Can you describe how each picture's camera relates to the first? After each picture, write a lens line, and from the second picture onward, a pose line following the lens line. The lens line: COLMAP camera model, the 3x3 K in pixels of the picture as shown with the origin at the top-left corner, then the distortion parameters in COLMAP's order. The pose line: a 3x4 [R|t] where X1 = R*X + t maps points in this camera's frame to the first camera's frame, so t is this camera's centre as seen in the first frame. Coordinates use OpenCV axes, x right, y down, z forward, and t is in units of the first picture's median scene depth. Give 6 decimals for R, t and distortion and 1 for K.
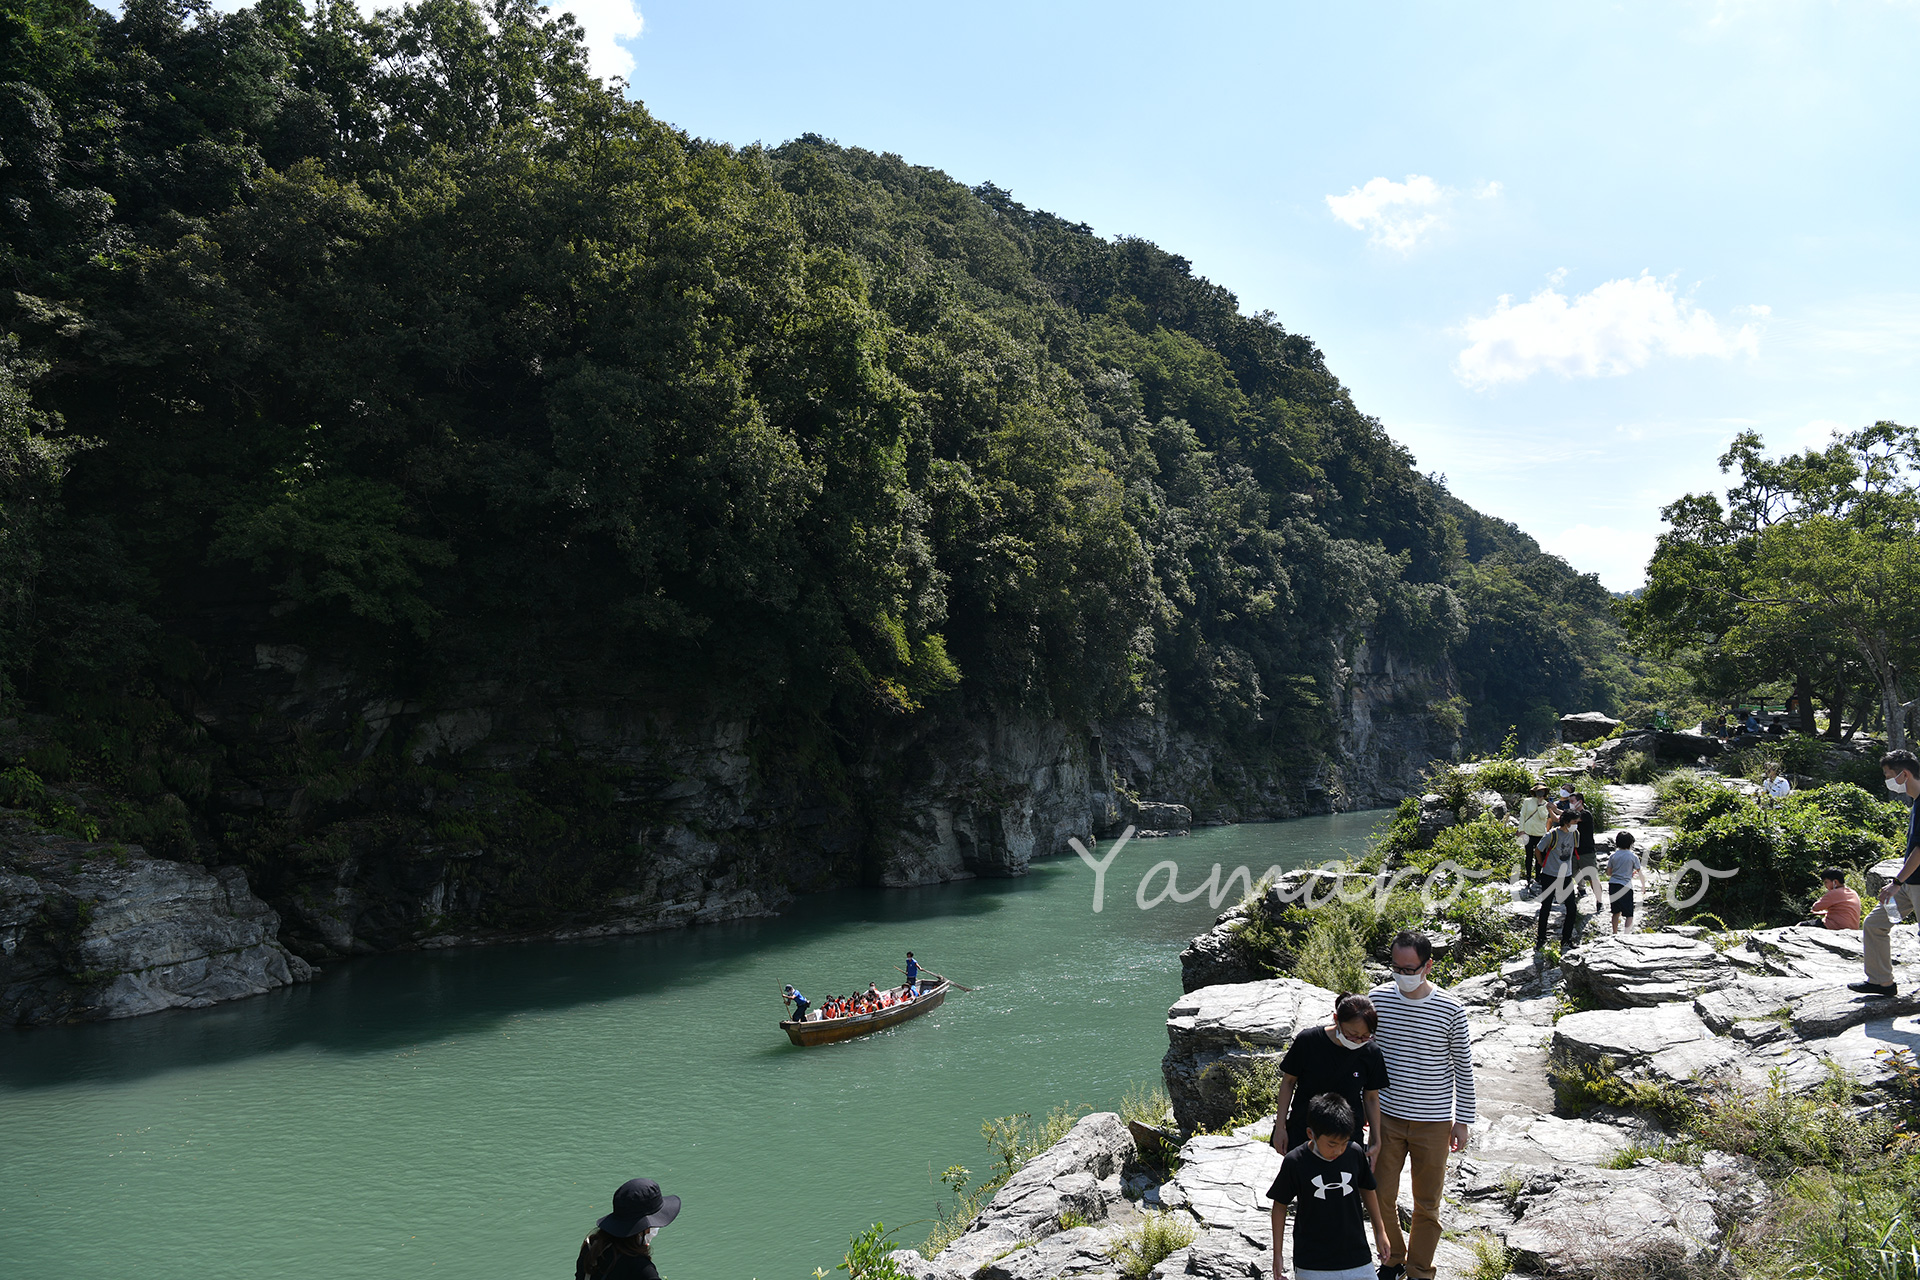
lens RADIAL K [[1444.7, 0, 961.5], [0, 1444.7, 641.3], [0, 0, 1]] dist [-0.034216, -0.002862]
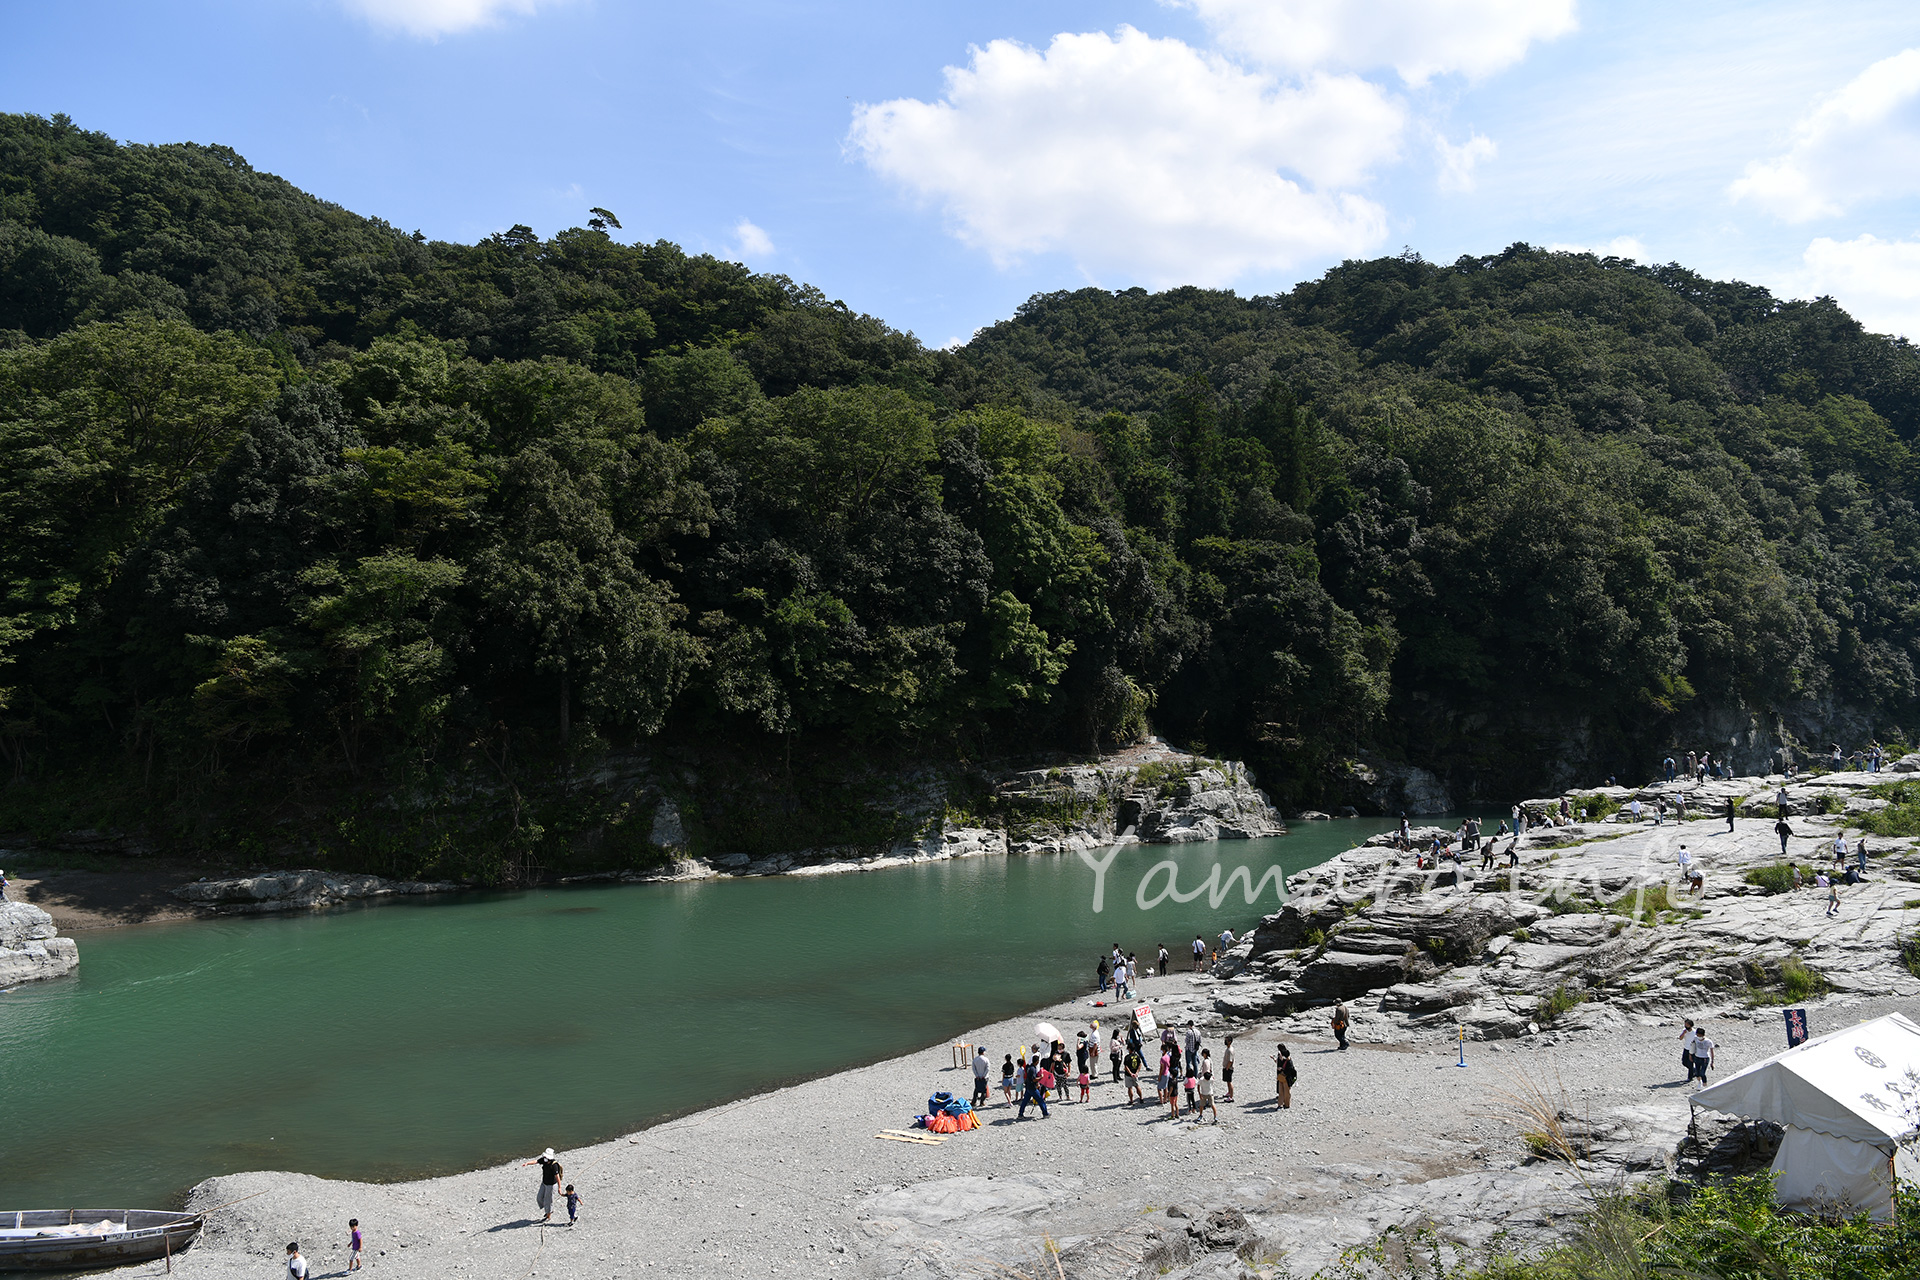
lens RADIAL K [[1333.5, 0, 960.0], [0, 1333.5, 635.8], [0, 0, 1]] dist [-0.004328, -0.004311]
pose [[0.893072, -0.021437, -0.449402, -0.071776], [0.034505, 0.999186, 0.020907, -0.119646], [0.448588, -0.034178, 0.893085, -1.068210]]
